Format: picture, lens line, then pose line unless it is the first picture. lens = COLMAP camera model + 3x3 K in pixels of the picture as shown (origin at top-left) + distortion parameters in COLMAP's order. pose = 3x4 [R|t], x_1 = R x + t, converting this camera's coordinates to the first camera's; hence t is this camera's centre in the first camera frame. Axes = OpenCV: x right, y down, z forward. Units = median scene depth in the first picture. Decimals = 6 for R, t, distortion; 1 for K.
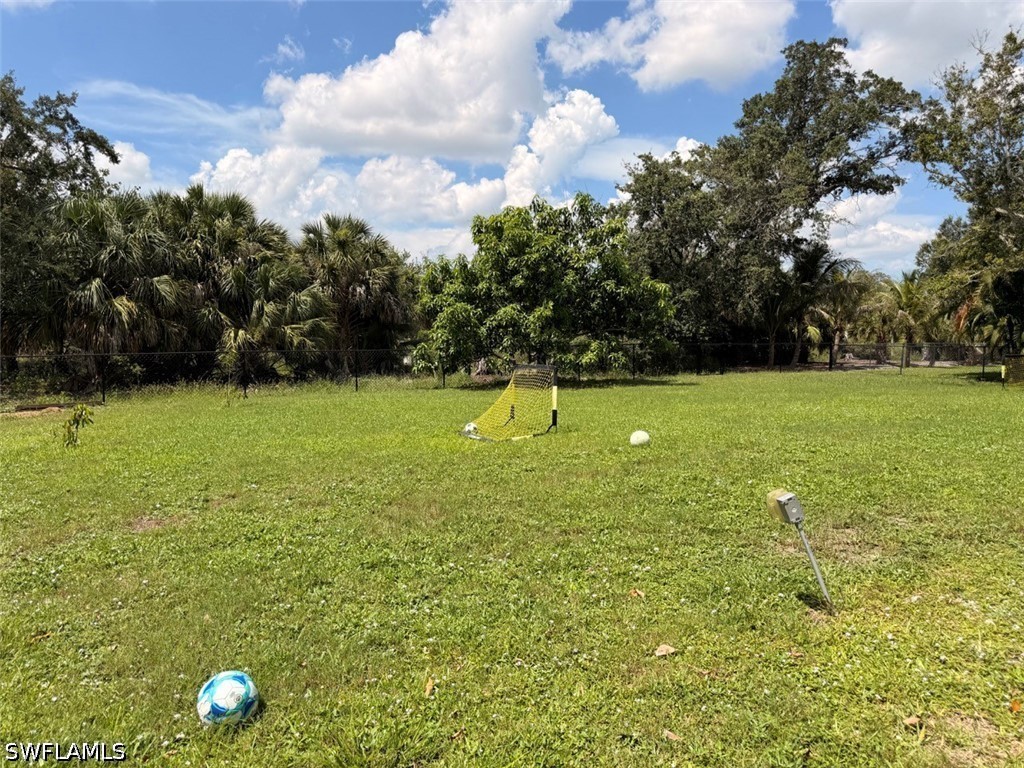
lens RADIAL K [[724.6, 0, 523.6], [0, 724.6, 380.4], [0, 0, 1]] dist [0.034541, -0.044661]
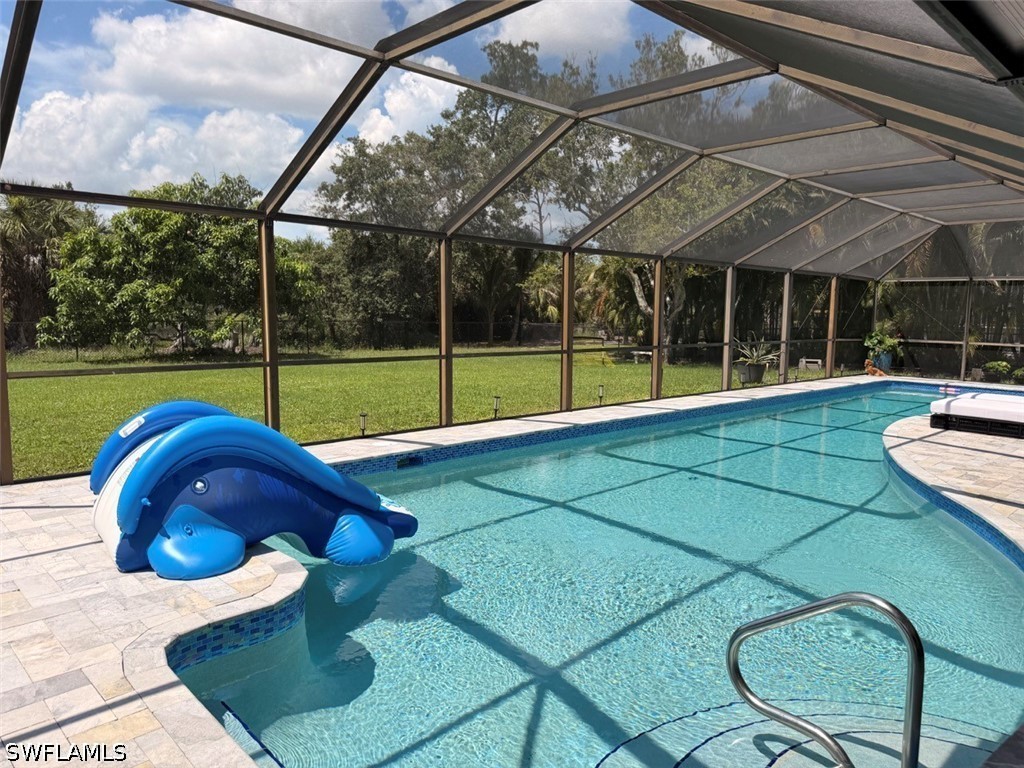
lens RADIAL K [[724.6, 0, 522.4], [0, 724.6, 376.0], [0, 0, 1]] dist [0.034541, -0.044661]
pose [[0.980534, 0.001278, 0.196343, 0.272378], [-0.007608, 0.999475, 0.031489, -0.005500], [-0.196200, -0.032370, 0.980030, -0.106603]]
